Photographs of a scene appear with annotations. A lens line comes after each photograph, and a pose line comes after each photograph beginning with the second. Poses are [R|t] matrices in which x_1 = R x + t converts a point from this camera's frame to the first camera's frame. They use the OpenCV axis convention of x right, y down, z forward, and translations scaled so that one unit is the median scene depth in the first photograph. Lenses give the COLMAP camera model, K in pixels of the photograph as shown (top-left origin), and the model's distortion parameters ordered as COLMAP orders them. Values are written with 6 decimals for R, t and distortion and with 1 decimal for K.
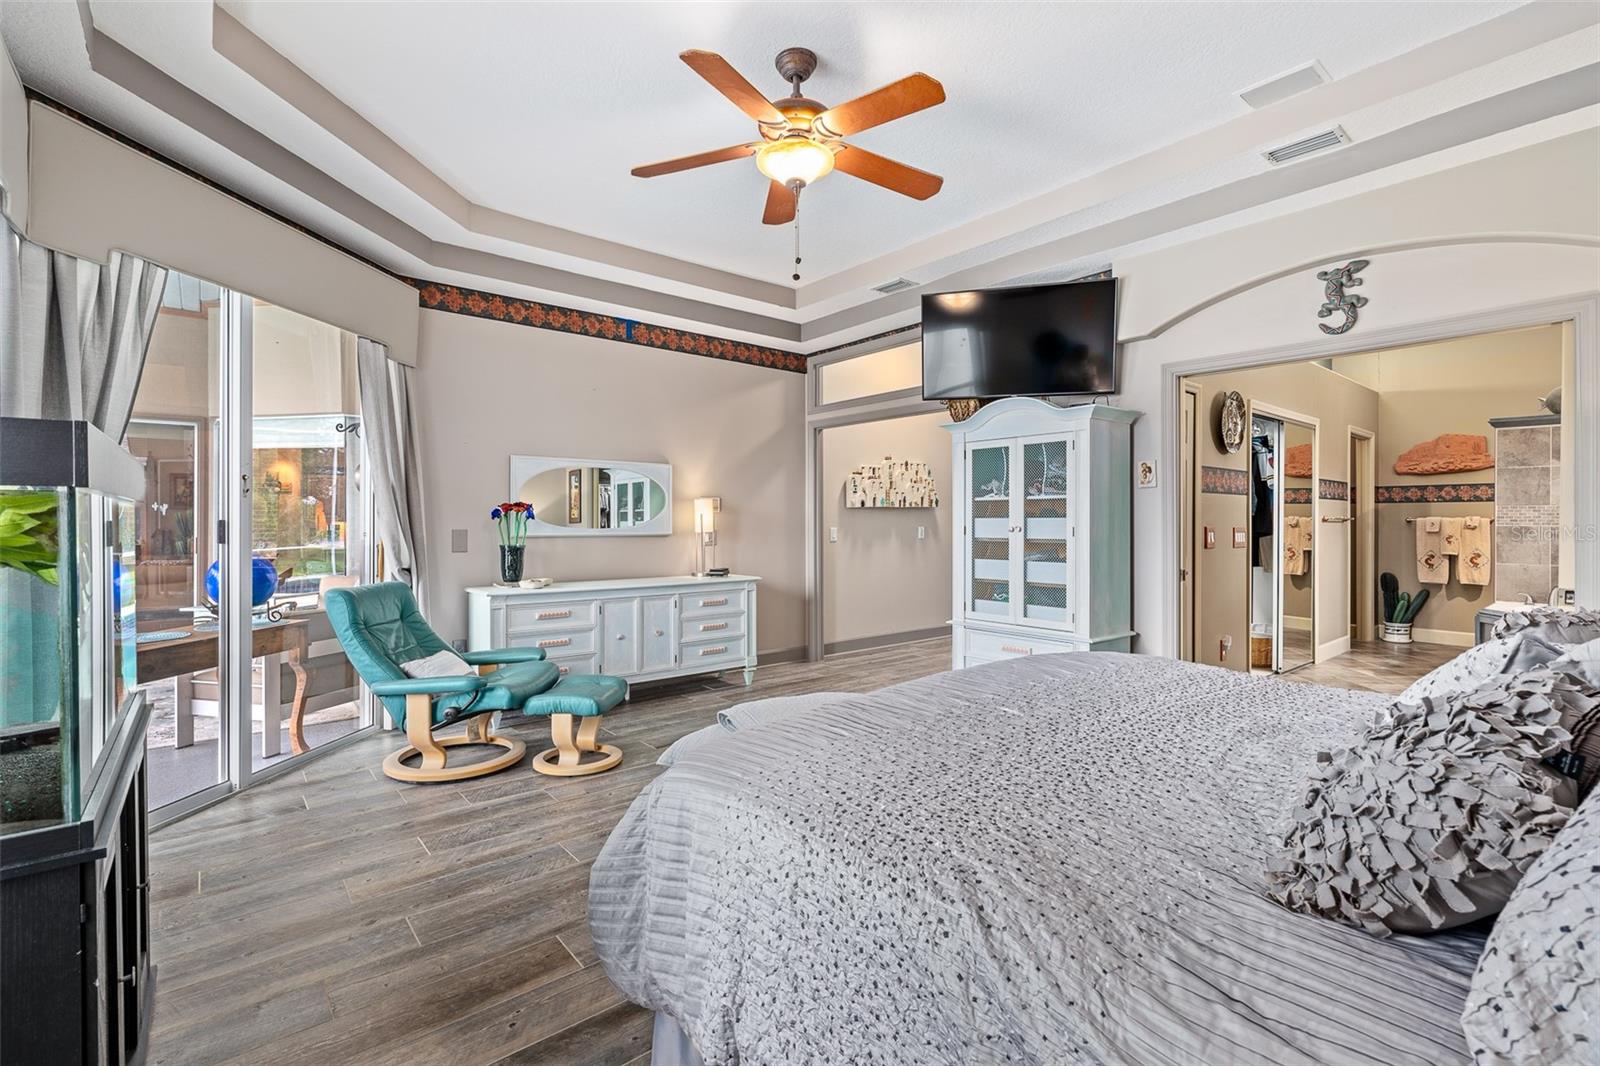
lens RADIAL K [[721.5, 0, 802.0], [0, 721.5, 519.8], [0, 0, 1]] dist [-0.002300, -0.000285]
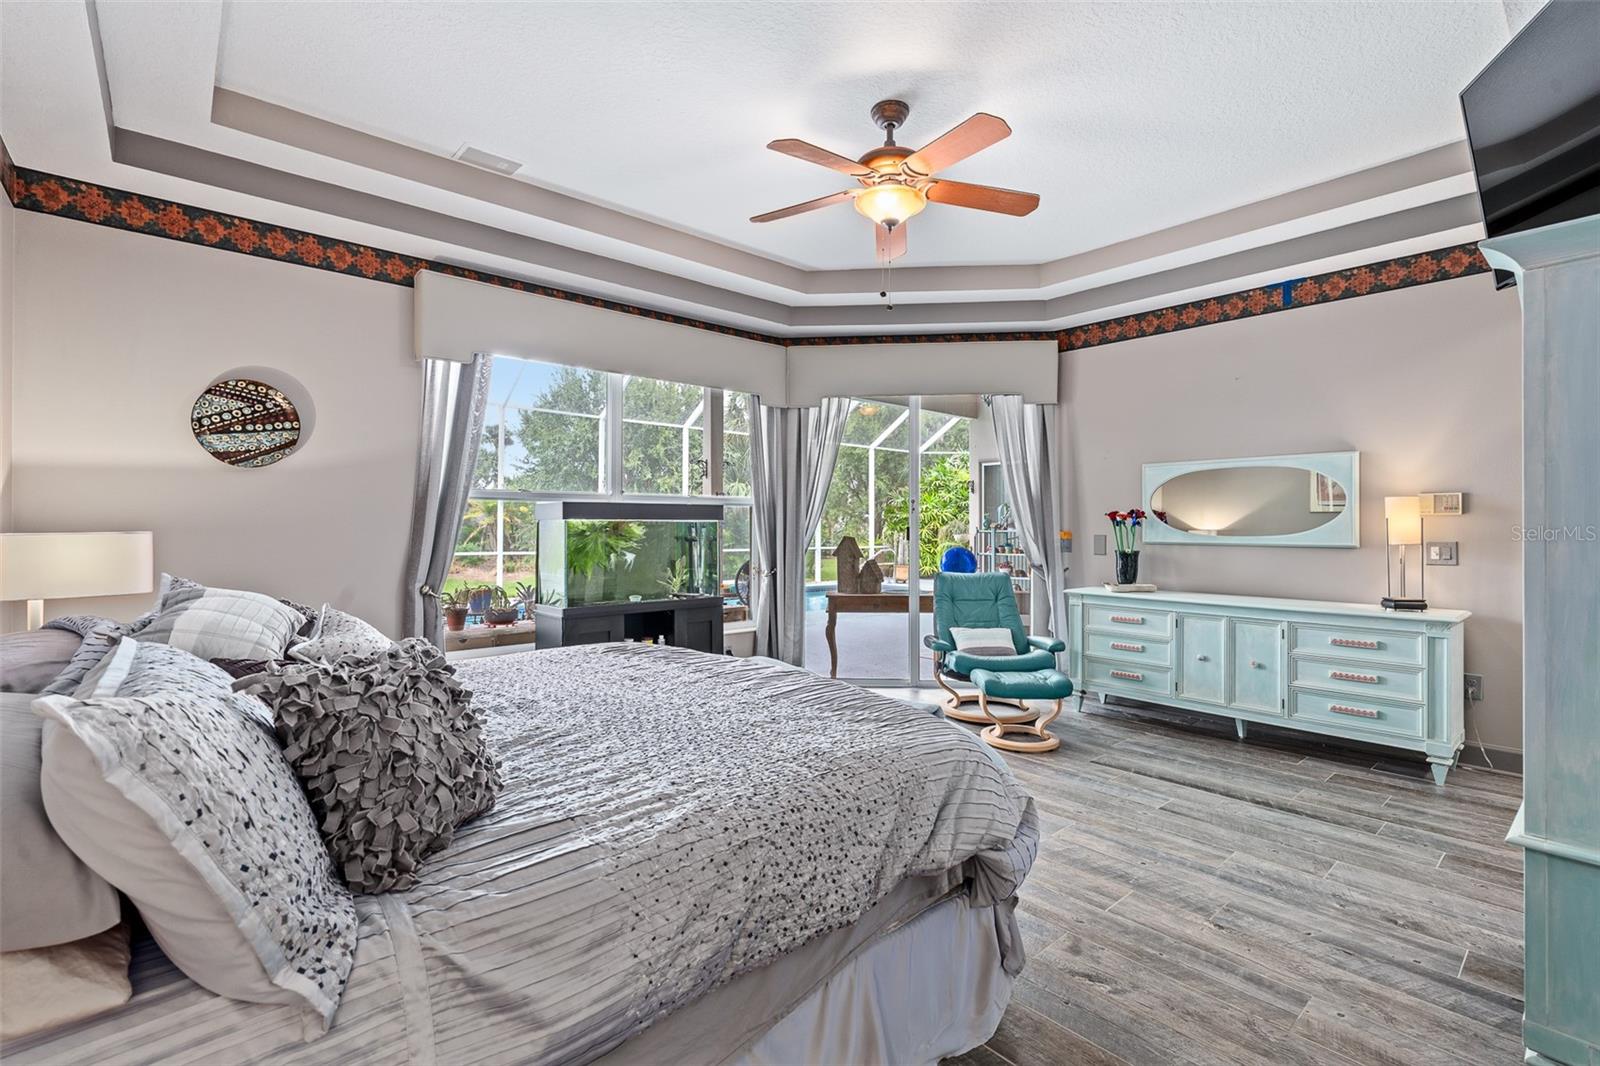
lens RADIAL K [[724.9, 0, 805.7], [0, 724.9, 524.3], [0, 0, 1]] dist [-0.006054, 0.001703]
pose [[0.028292, -0.002039, -0.999598, 0.542286], [0.001909, 0.999996, -0.001985, -0.001567], [0.999598, -0.001852, 0.028296, 0.416636]]
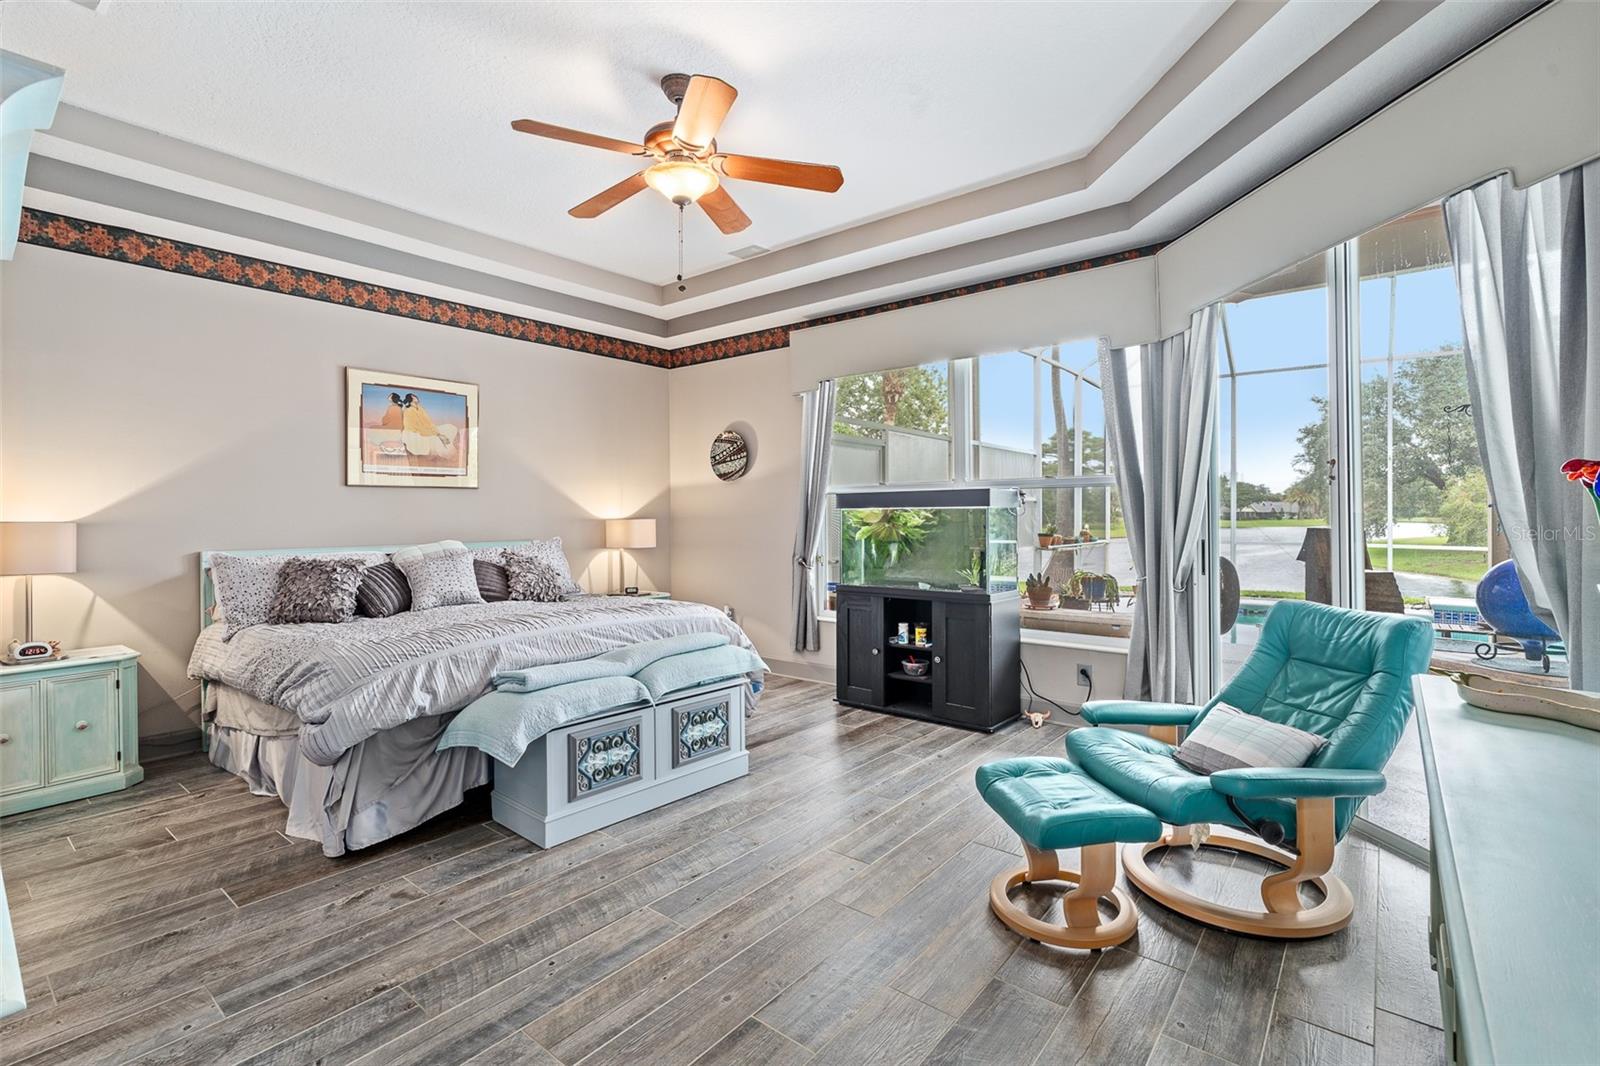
lens RADIAL K [[724.9, 0, 805.7], [0, 724.9, 524.3], [0, 0, 1]] dist [-0.006054, 0.001703]
pose [[-0.980298, 0.008422, -0.197343, 0.013710], [0.006256, 0.999913, 0.011598, -0.000614], [0.197423, 0.010135, -0.980266, 1.031486]]
